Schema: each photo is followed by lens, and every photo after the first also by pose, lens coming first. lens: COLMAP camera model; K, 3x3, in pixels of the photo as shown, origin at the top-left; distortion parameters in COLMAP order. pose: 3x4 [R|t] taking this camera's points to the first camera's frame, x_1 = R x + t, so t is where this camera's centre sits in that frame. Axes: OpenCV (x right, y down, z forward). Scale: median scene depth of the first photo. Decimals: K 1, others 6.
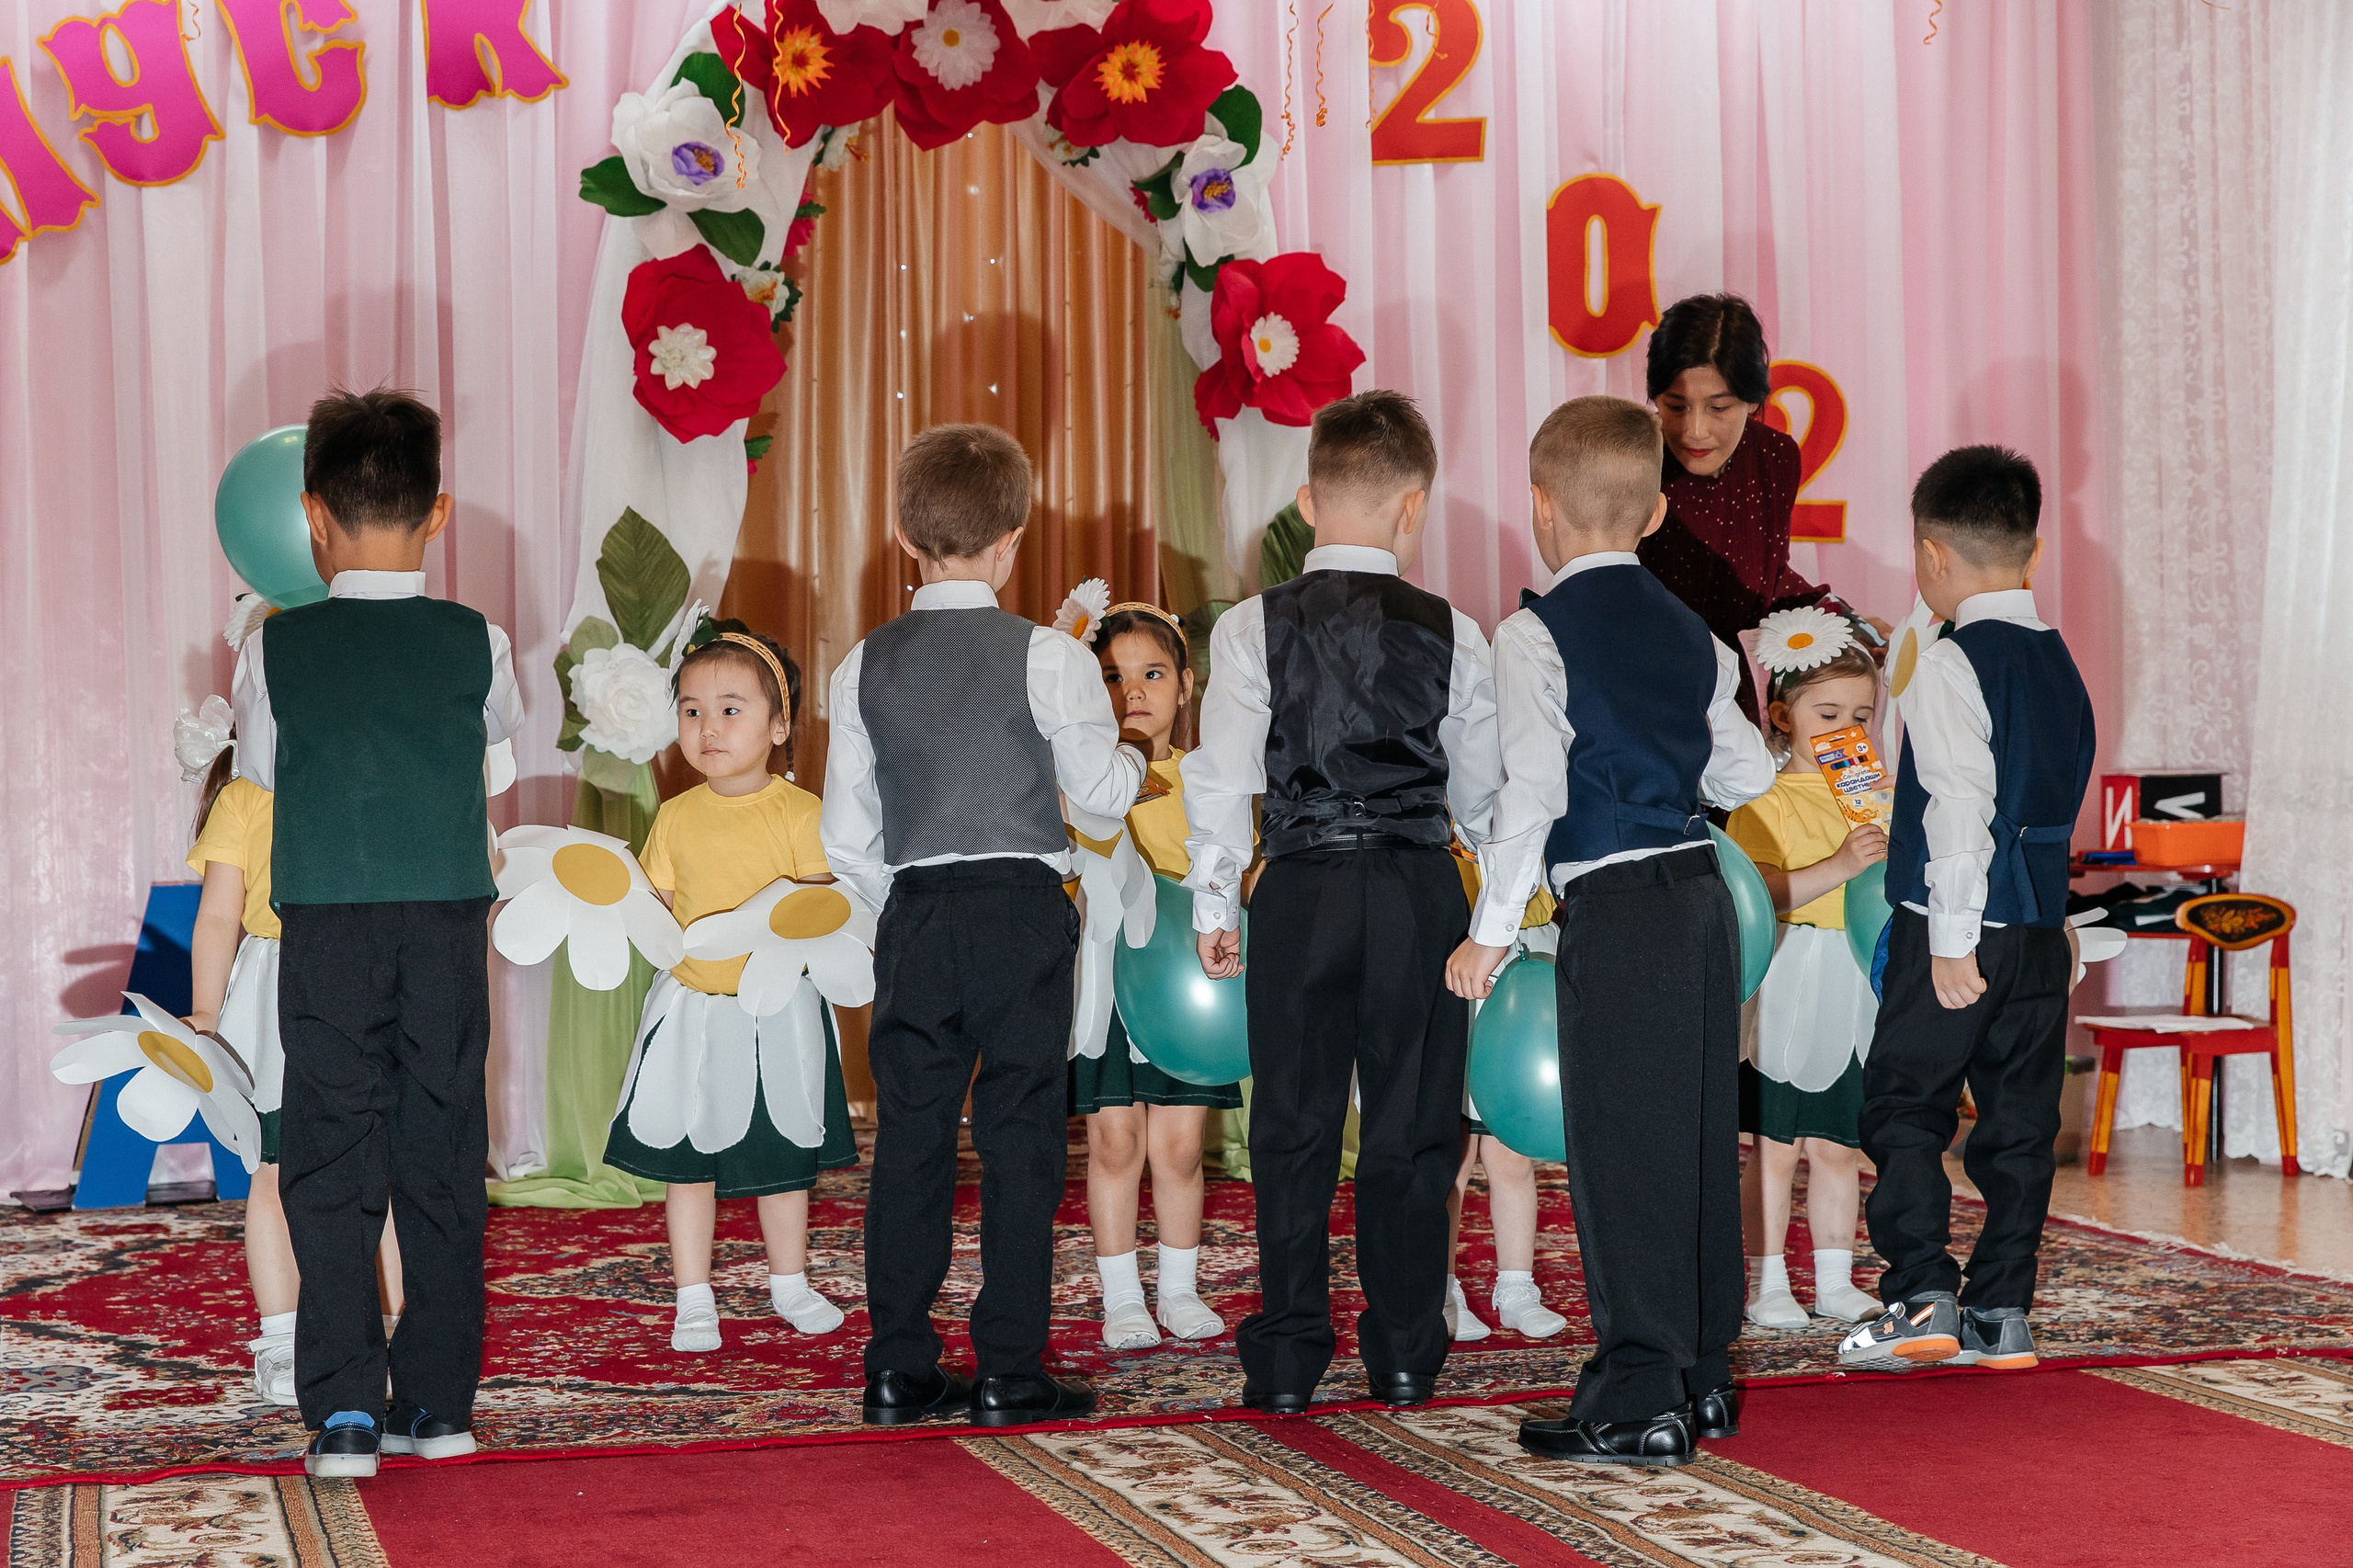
lens RADIAL K [[3740.9, 0, 1160.5], [0, 3740.9, 794.4], [0, 0, 1]] dist [0.023124, 0.000000]
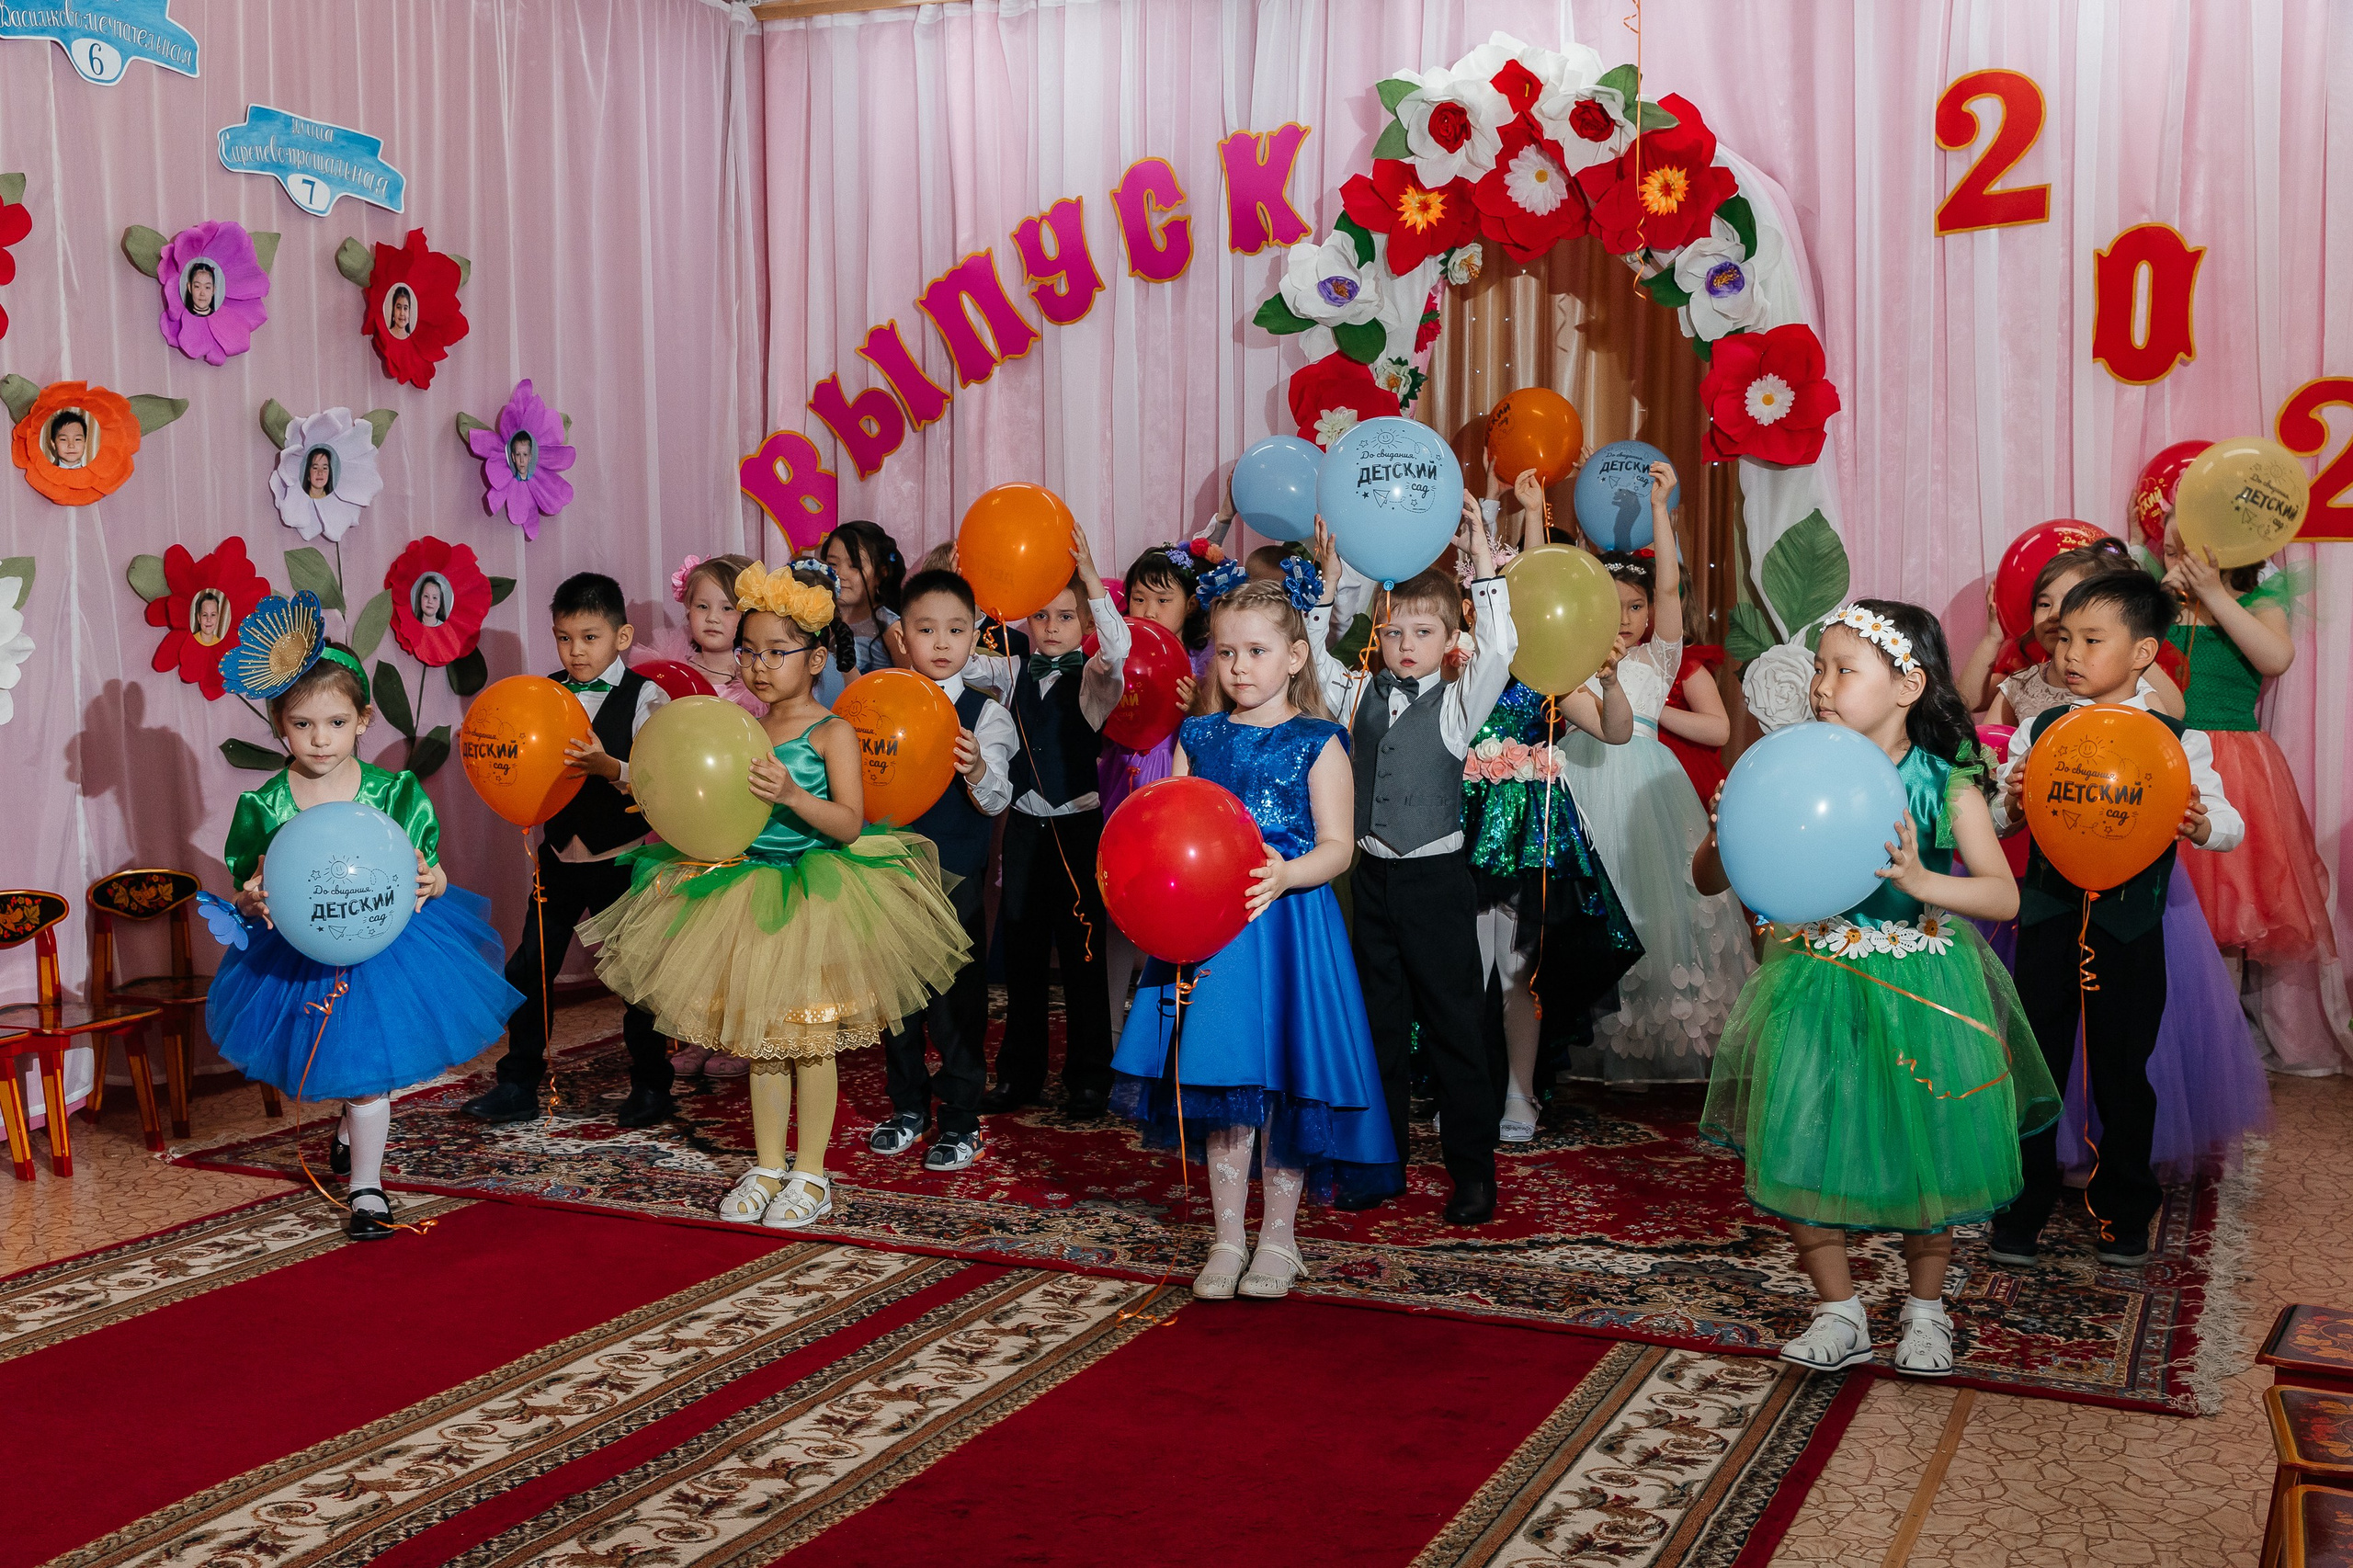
lens RADIAL K [[2666.5, 0, 1168.8], [0, 2666.5, 795.4], [0, 0, 1]] dist [0.009184, 0.000000]
pose [[0.753966, 0.068404, -0.653342, 0.474528], [-0.005873, 0.995226, 0.097420, -0.074860], [0.656887, -0.069614, 0.750769, 0.189090]]
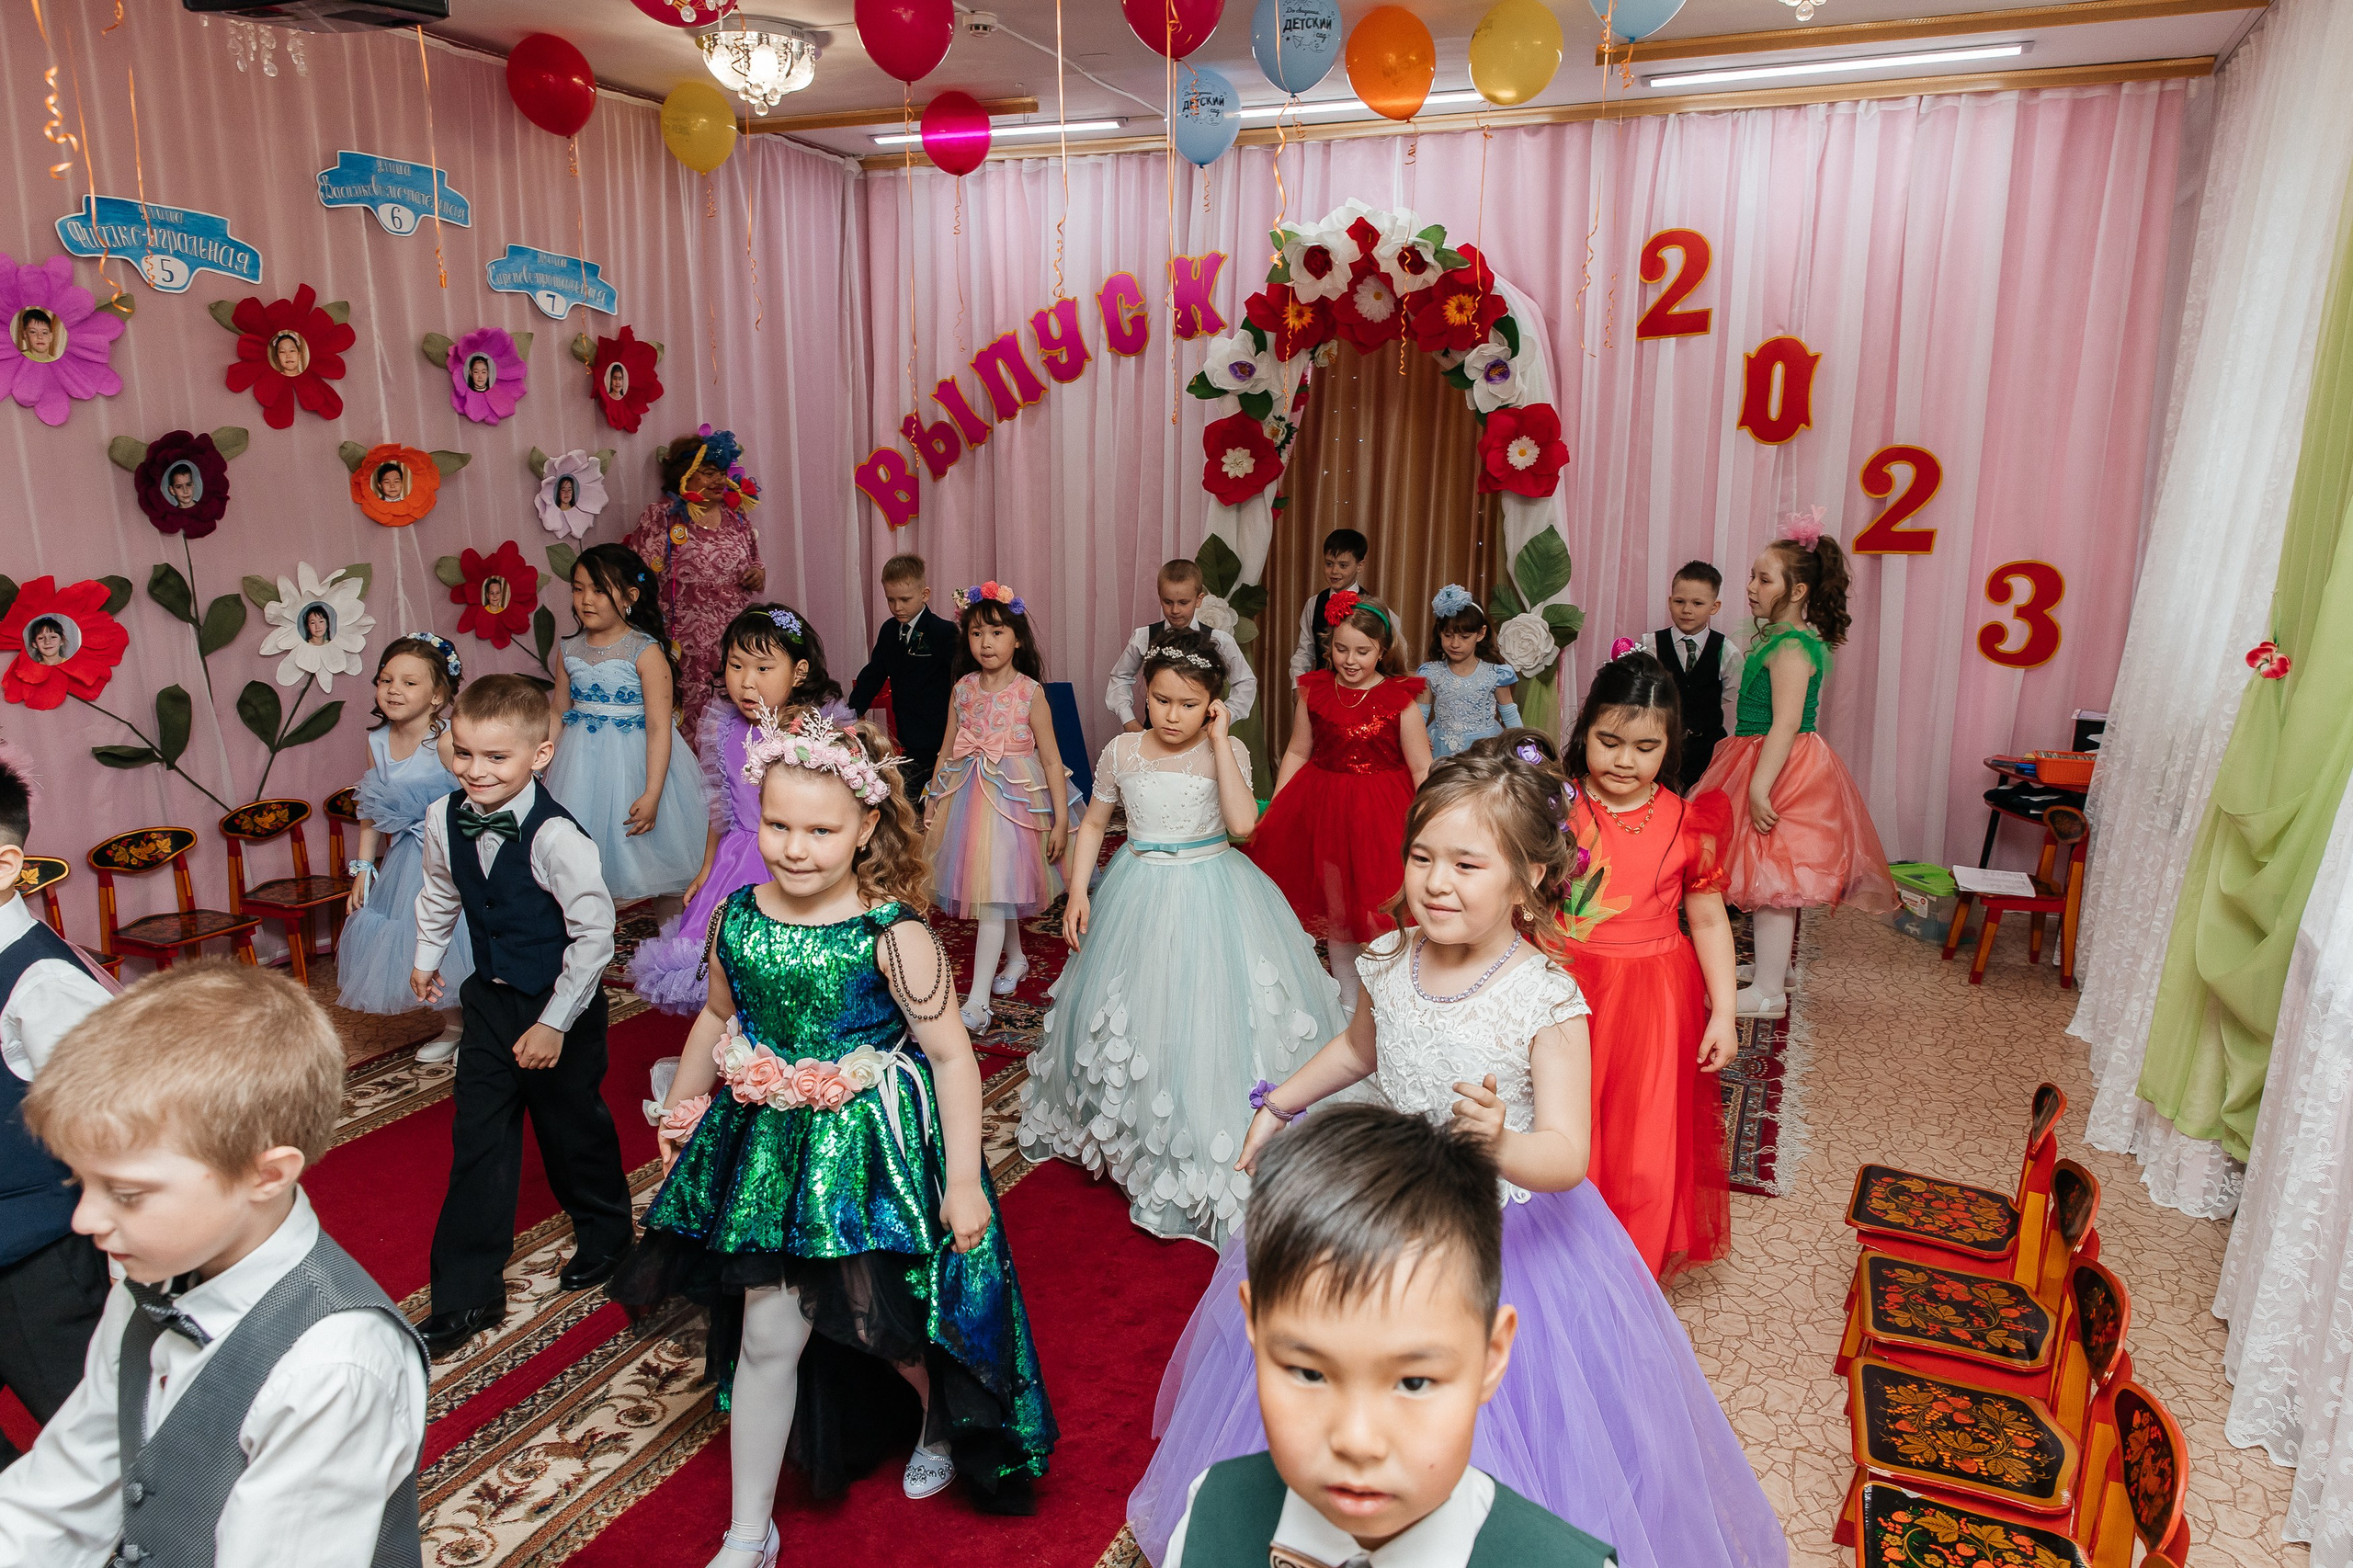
lens RADIAL K [[1607.1, 0, 1168.5], [0, 1607.1, 796.8], [0, 0, 1]] dist [0.010865, 0.003337]
pose [[0.760438, 0.152228, -0.631317, 0.440598], [-0.016978, 0.976466, 0.215003, -0.123235], [0.649189, -0.152778, 0.745126, 0.245360]]
